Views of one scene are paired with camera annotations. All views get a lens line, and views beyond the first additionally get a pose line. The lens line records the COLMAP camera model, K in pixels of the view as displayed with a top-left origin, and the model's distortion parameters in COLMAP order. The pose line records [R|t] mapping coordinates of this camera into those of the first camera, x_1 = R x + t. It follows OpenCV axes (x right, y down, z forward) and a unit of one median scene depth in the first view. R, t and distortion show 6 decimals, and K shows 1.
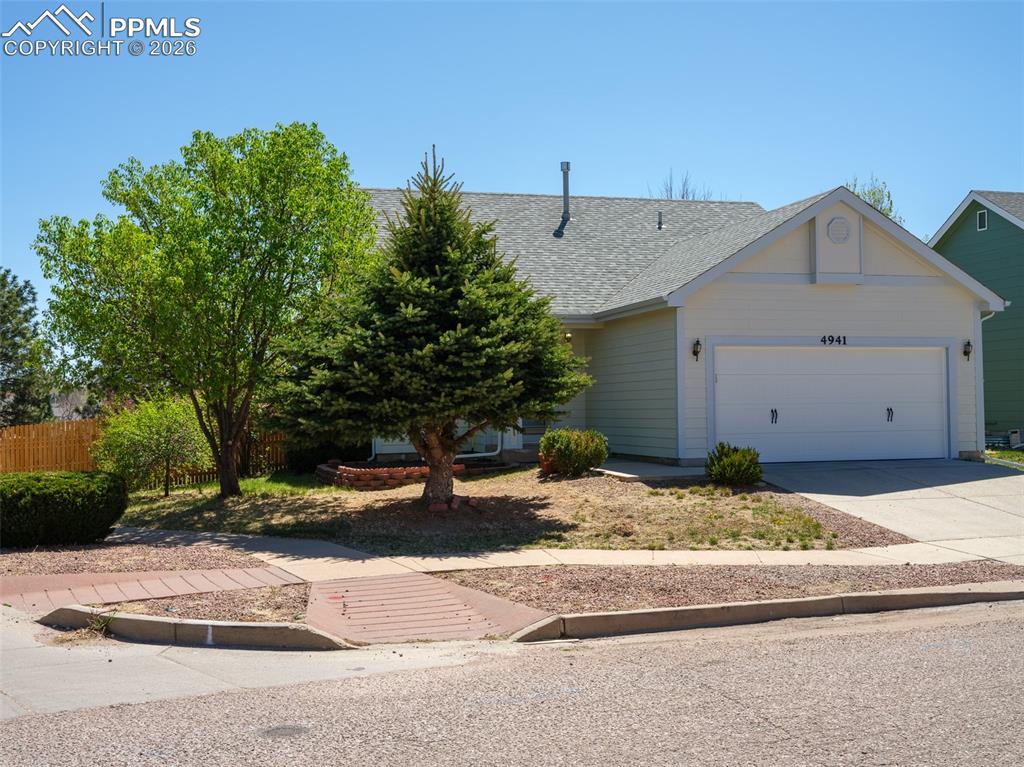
lens RADIAL K [[1178.4, 0, 512.0], [0, 1178.4, 383.5], [0, 0, 1]] dist [-0.003439, 0.025474]
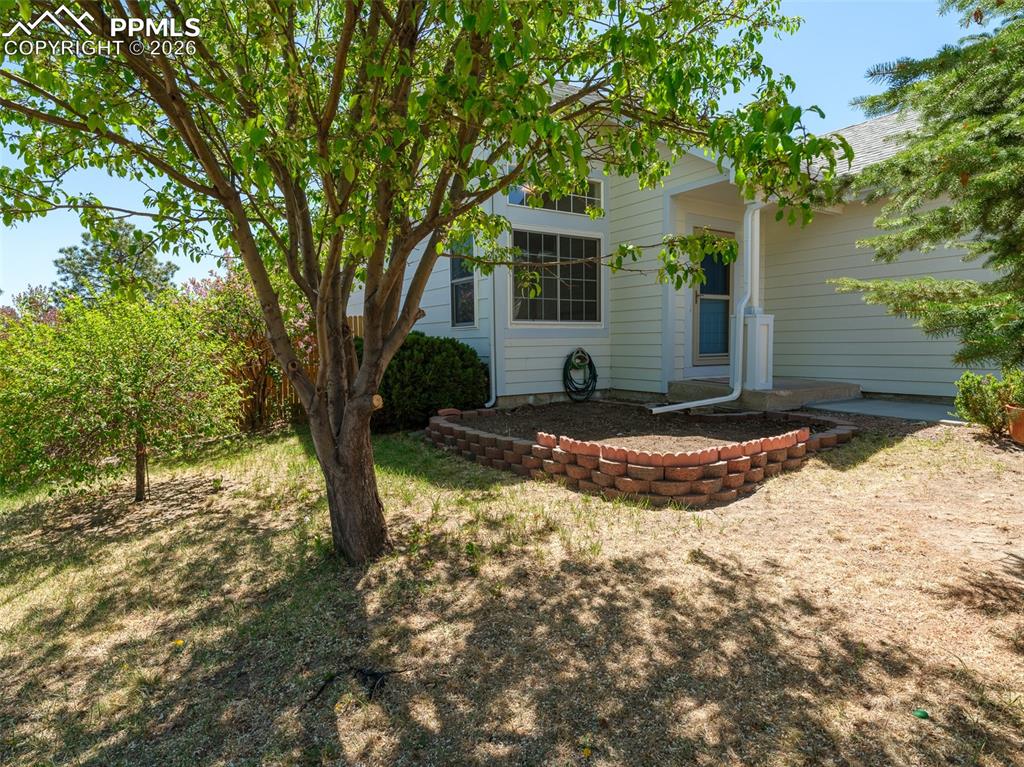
lens RADIAL K [[590.0, 0, 512.0], [0, 590.0, 383.5], [0, 0, 1]] dist [0.001622, 0.000242]
pose [[0.954274, -0.013250, 0.298640, -0.239498], [-0.011098, 0.996758, 0.079685, 0.030512], [-0.298727, -0.079356, 0.951033, 0.796284]]
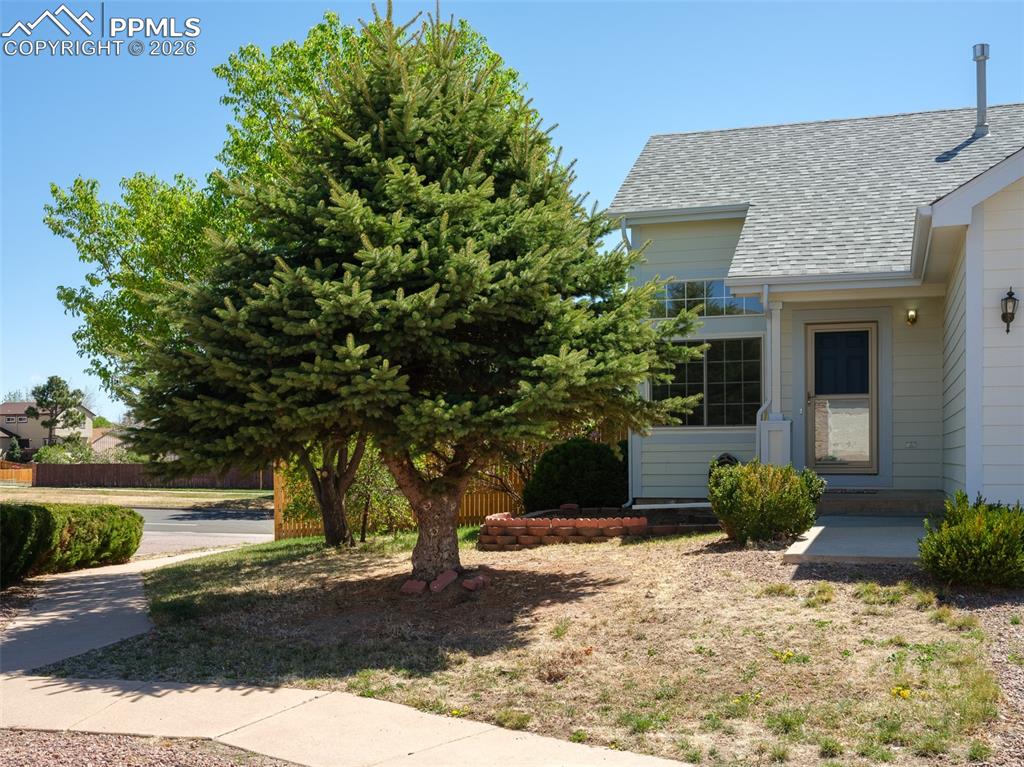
lens RADIAL K [[1167.3, 0, 537.3], [0, 1167.3, 447.1], [0, 0, 1]] dist [0.013130, 0.011651]
pose [[0.832601, 0.008176, -0.553813, 0.256887], [0.001447, 0.999856, 0.016937, 0.020492], [0.553872, -0.014903, 0.832469, 0.448844]]
